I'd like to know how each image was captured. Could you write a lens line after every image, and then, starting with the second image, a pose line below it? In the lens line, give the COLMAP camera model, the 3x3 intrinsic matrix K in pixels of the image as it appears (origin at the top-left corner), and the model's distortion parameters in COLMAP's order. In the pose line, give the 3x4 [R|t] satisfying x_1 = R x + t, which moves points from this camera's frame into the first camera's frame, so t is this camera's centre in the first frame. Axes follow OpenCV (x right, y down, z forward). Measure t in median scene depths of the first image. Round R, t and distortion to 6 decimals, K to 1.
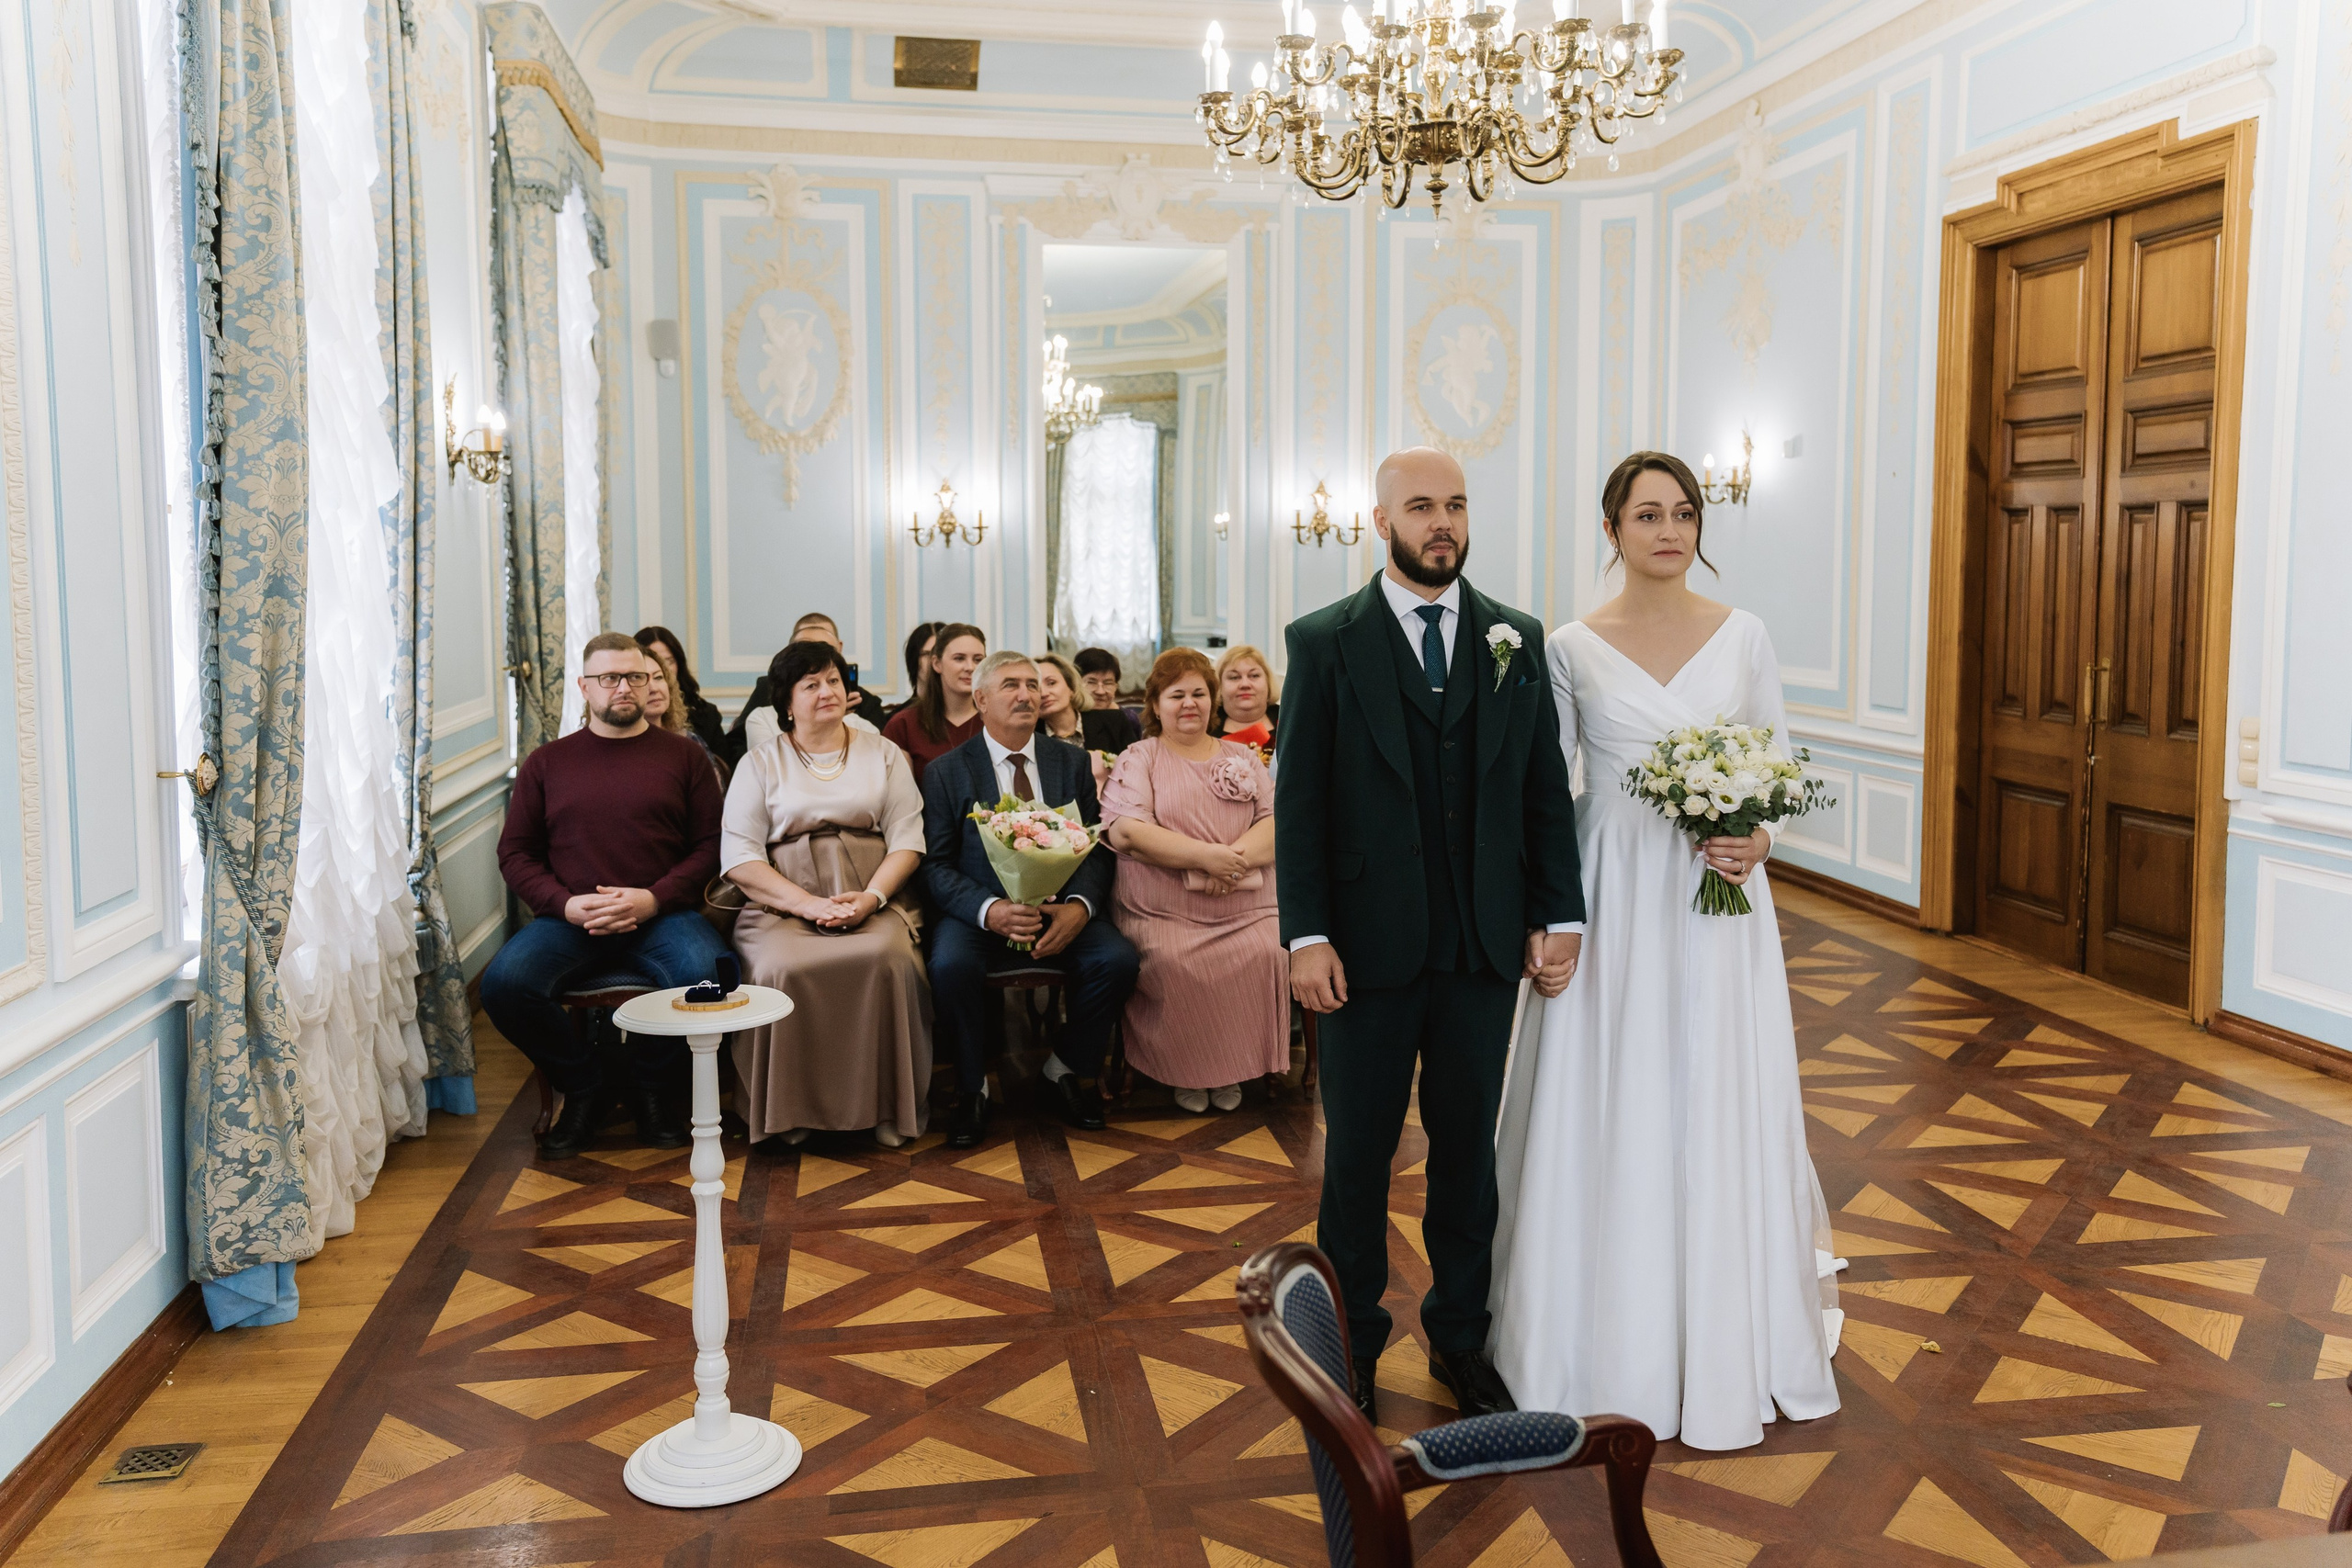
lens RADIAL K [[1924.5, 0, 1168.7], [0, 1924.5, 709.4], [0, 0, 1]] dist [0.045886, 0.007670]
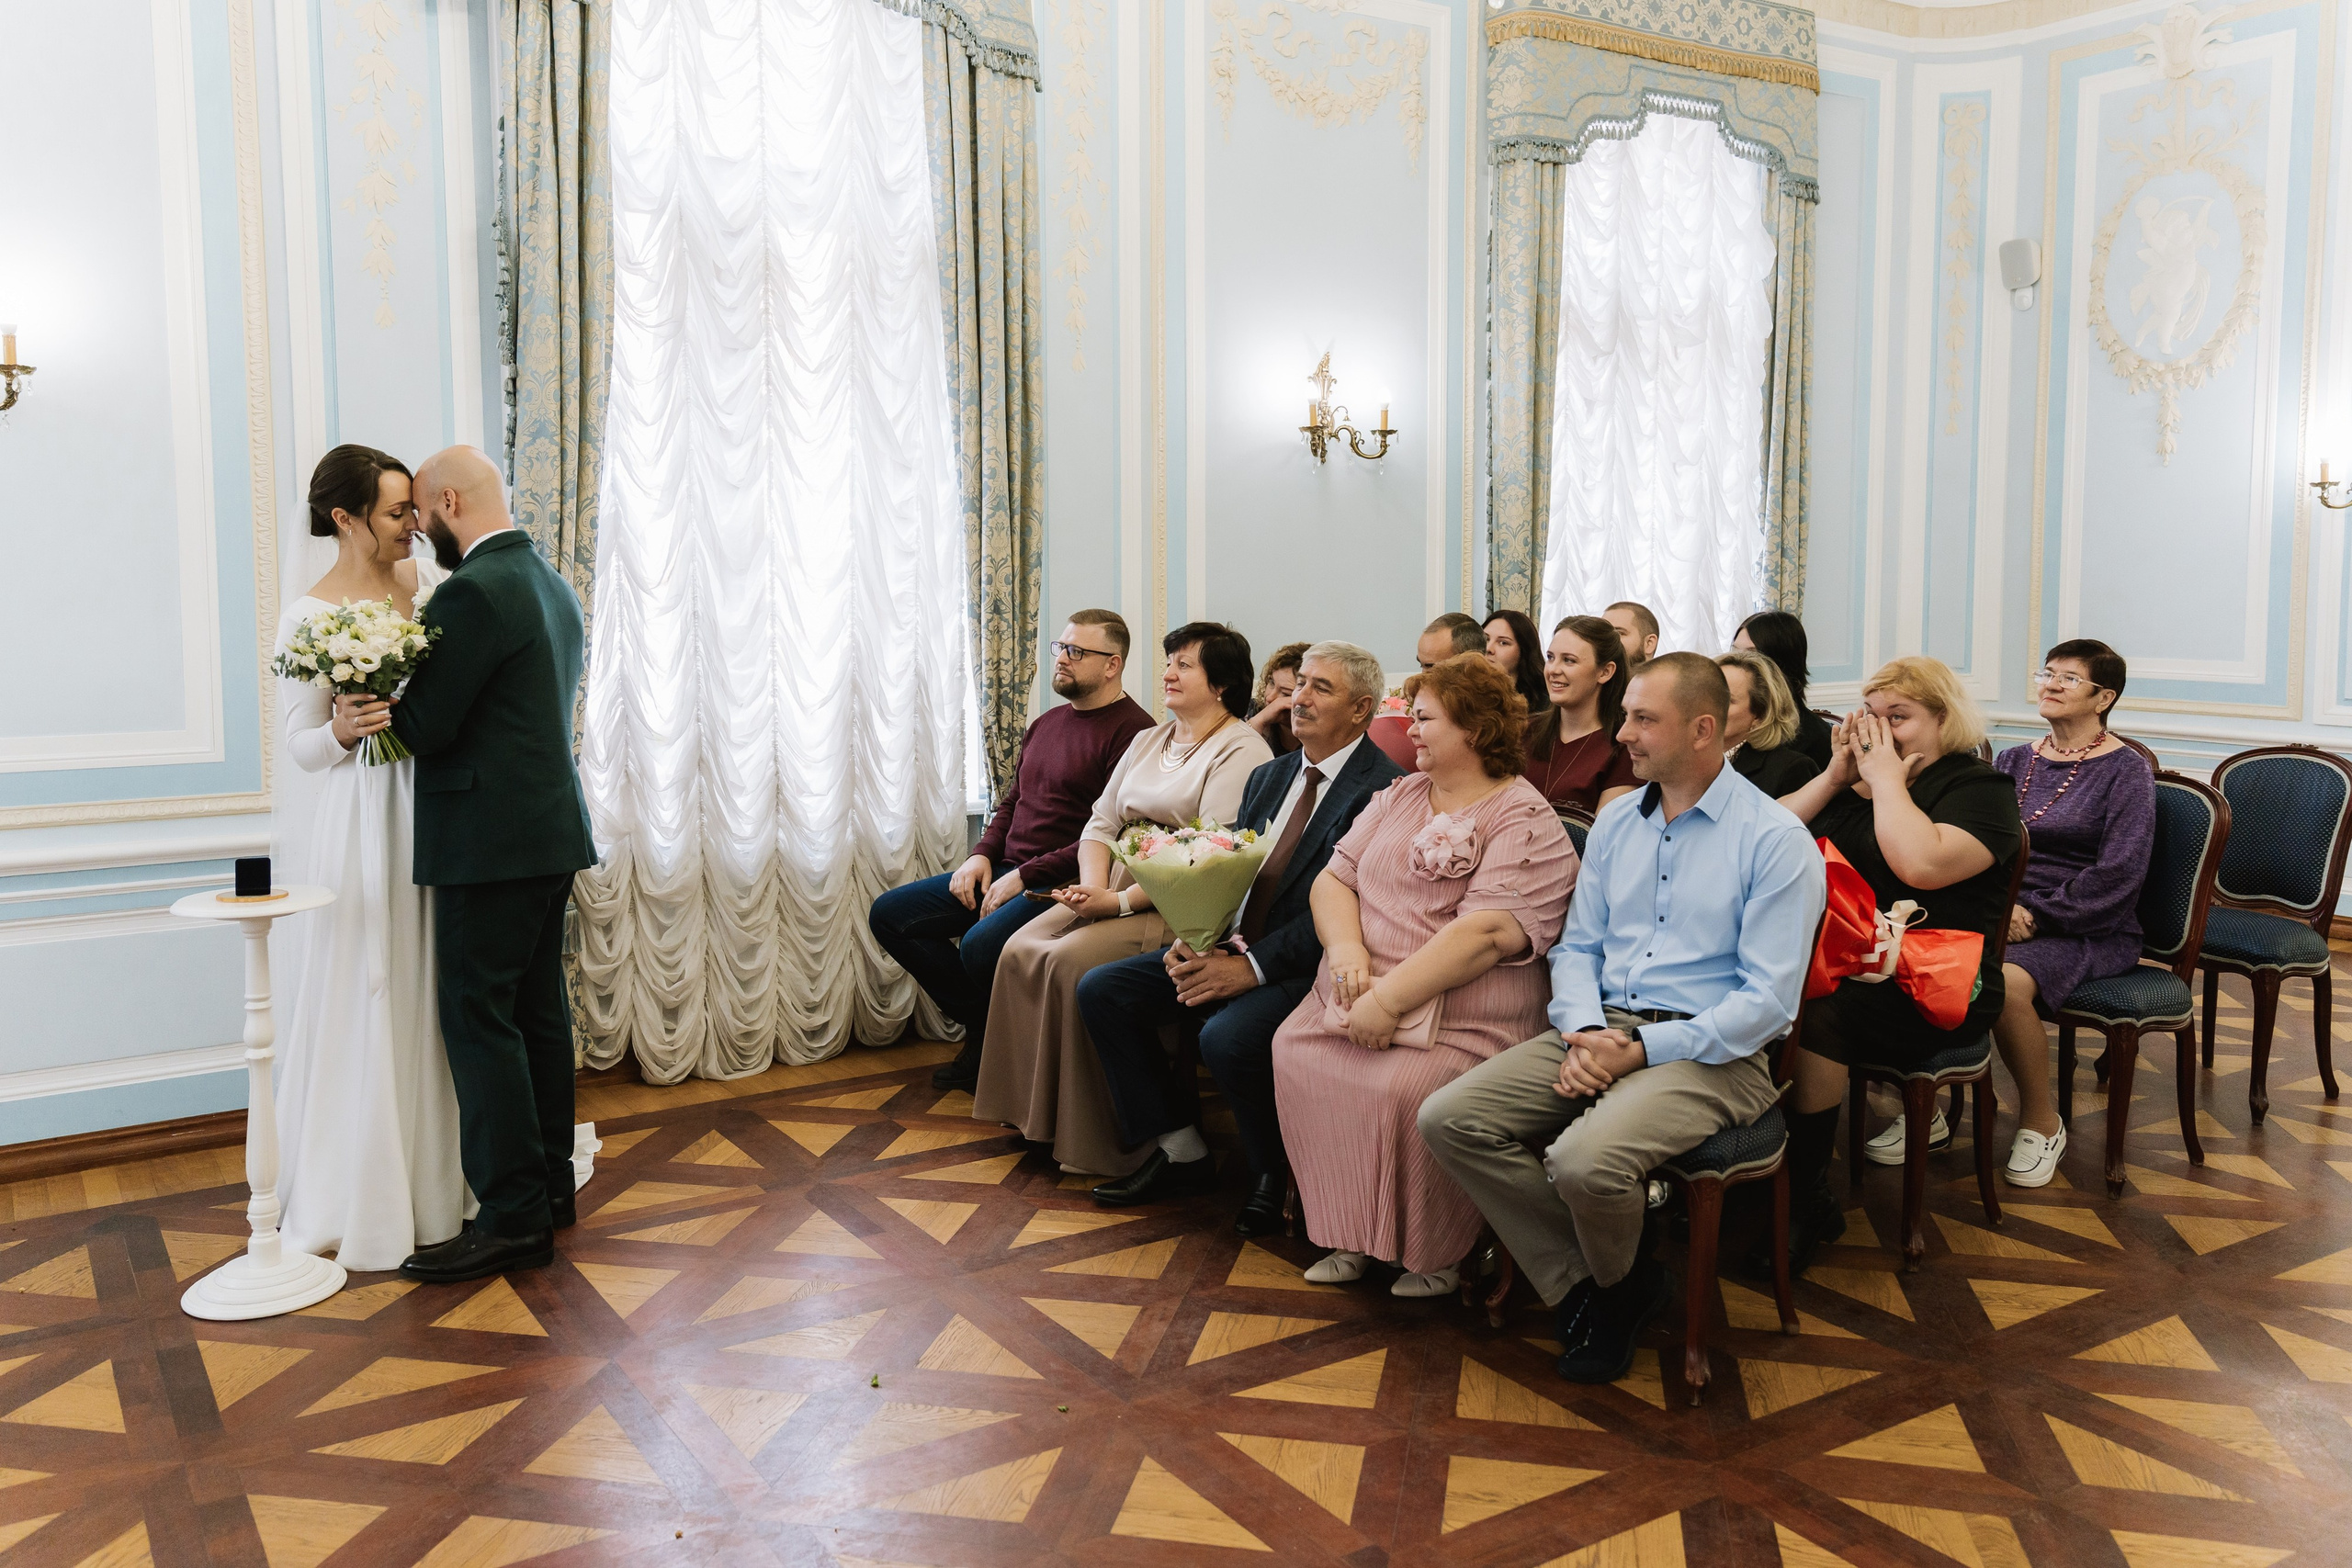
lens RADIAL K [[1903.7, 0, 1174.6], [0, 1903.7, 672.1], [0, 0, 1]] dist [0.045096, 0.002569]
pose [[0.377551, 0.055790, -0.924307, 0.500056], [-0.067693, 0.997176, 0.032537, -0.029832], [0.923511, 0.050284, 0.380261, 0.505042]]
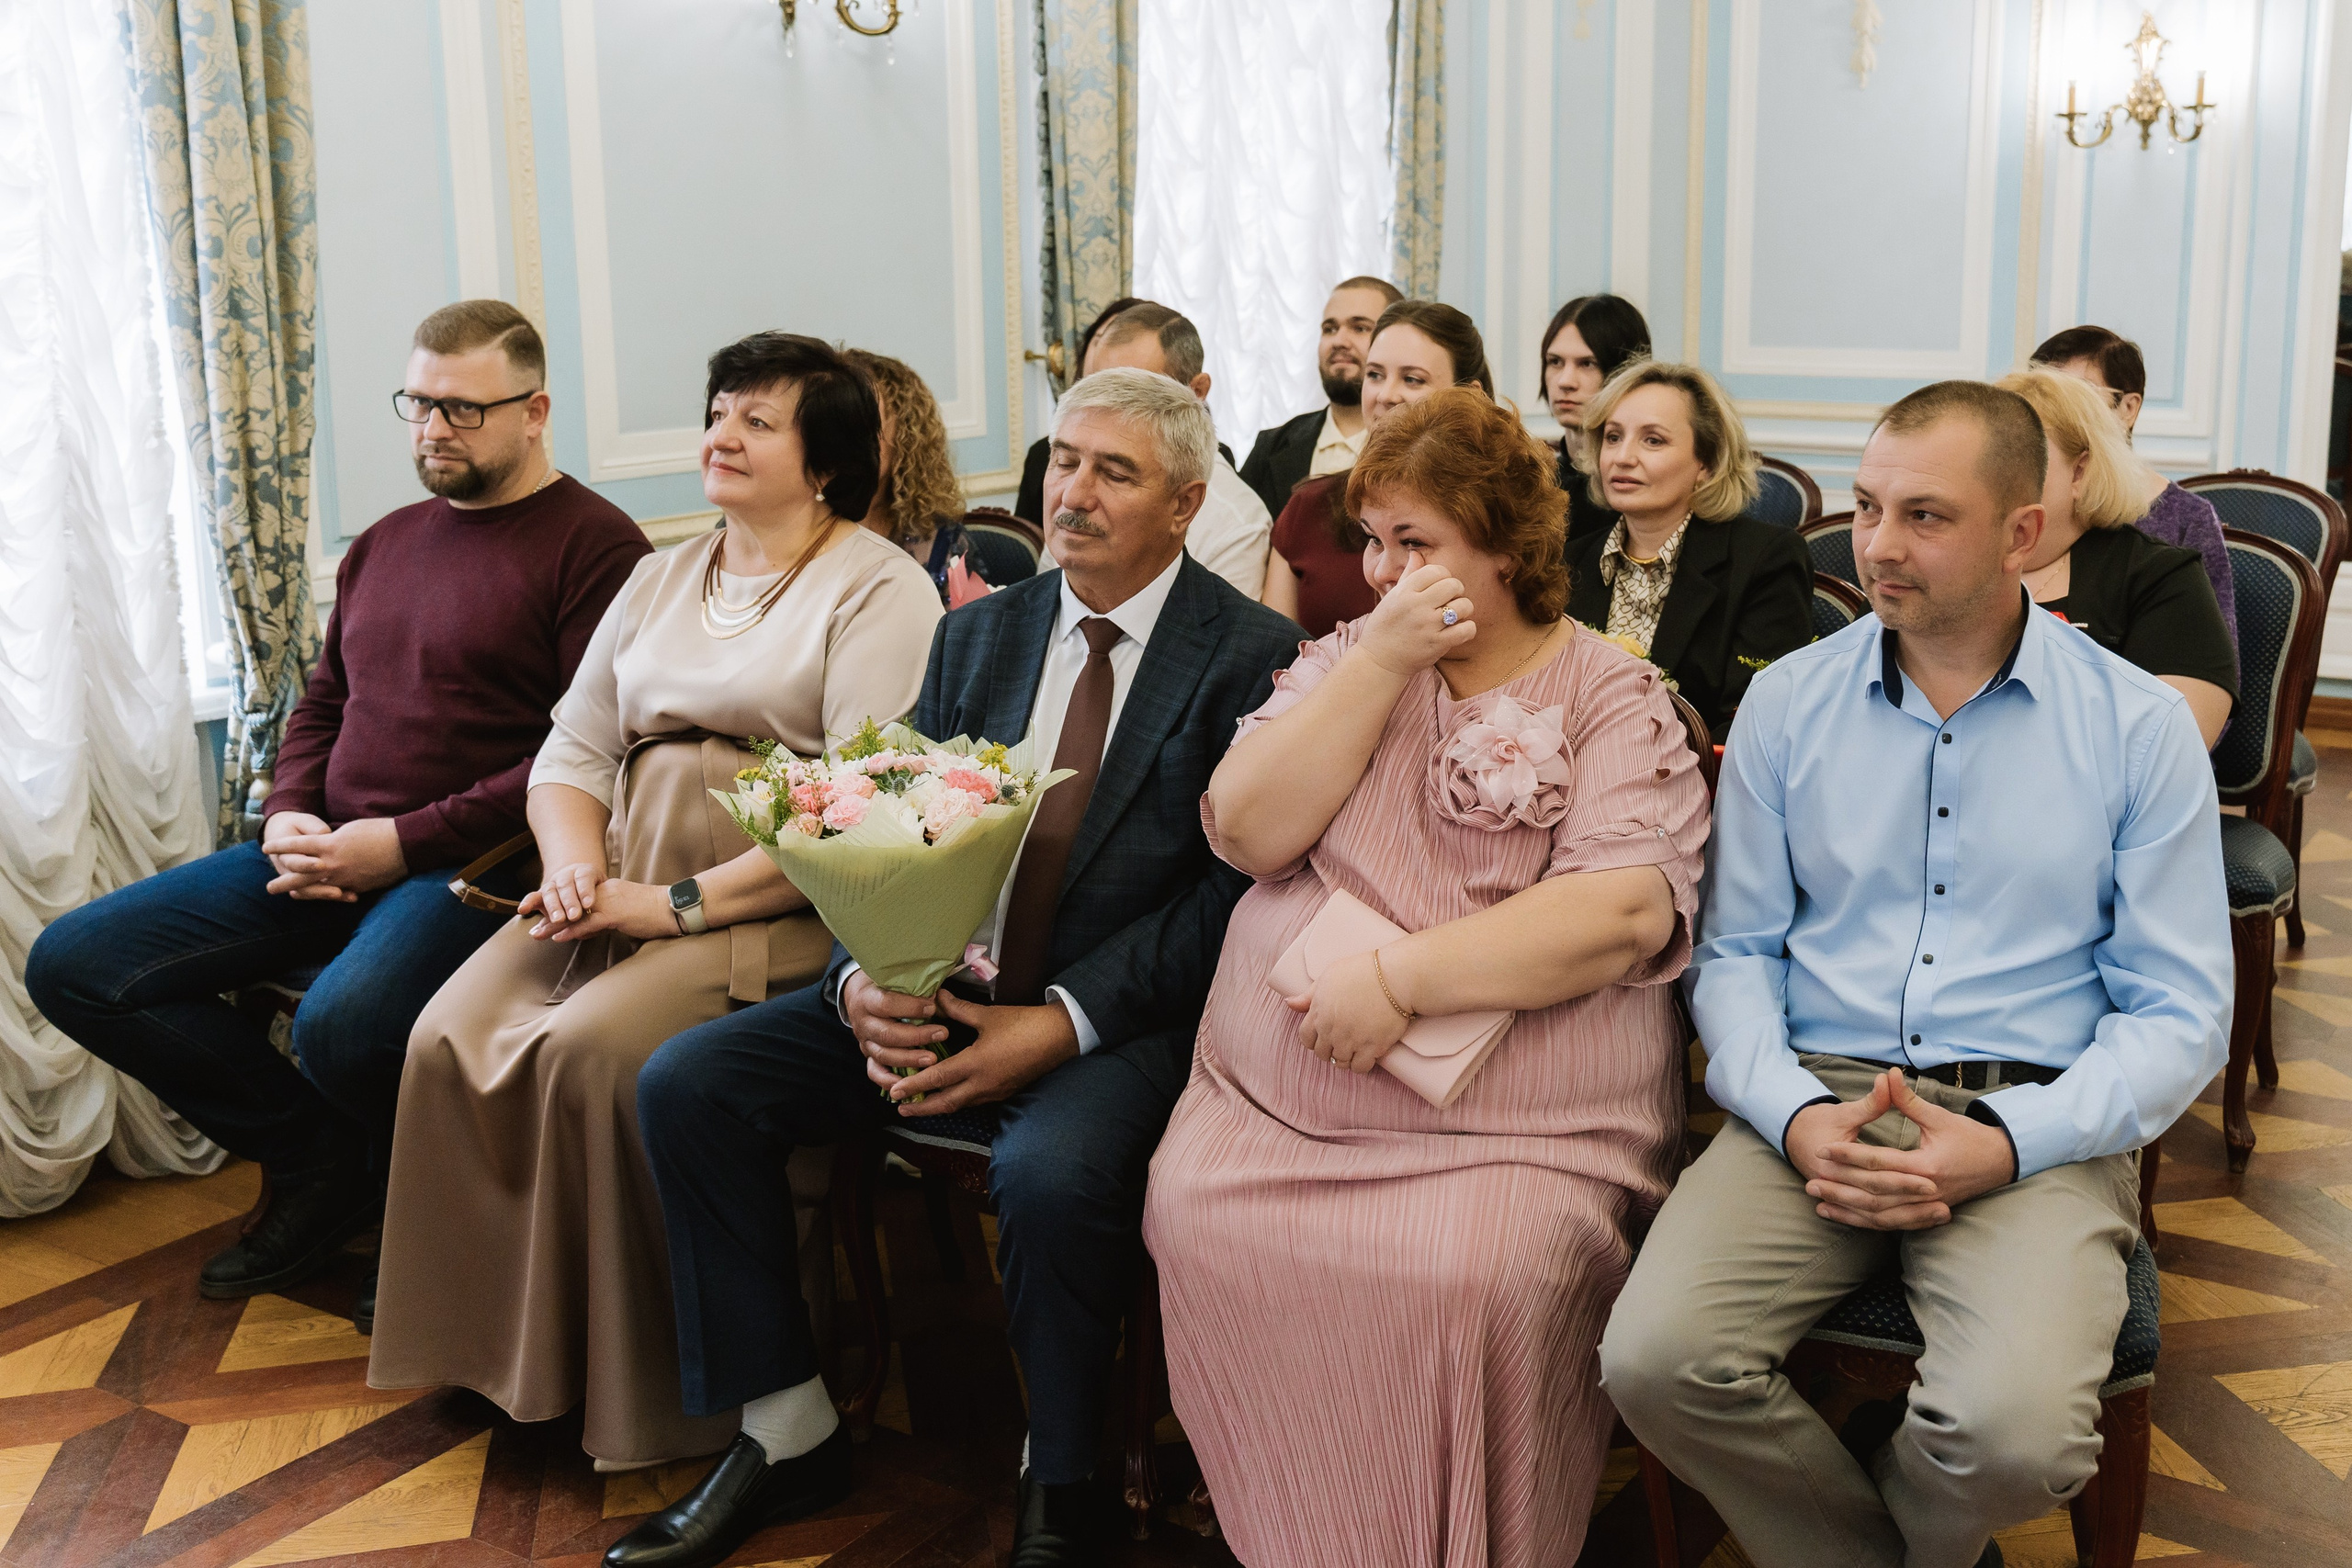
lens RADIAL K [[2399.7, 0, 1328.6], [0, 2399.7, 615.8], [0, 0, 1]] dist [0.061128, 0.005776]
pose [[0.744023, 0.109497, -0.659121, 0.235852], [-0.049182, 0.992779, 0.109409, -0.028053], [0.666341, -0.048986, 0.744036, 0.512325]]
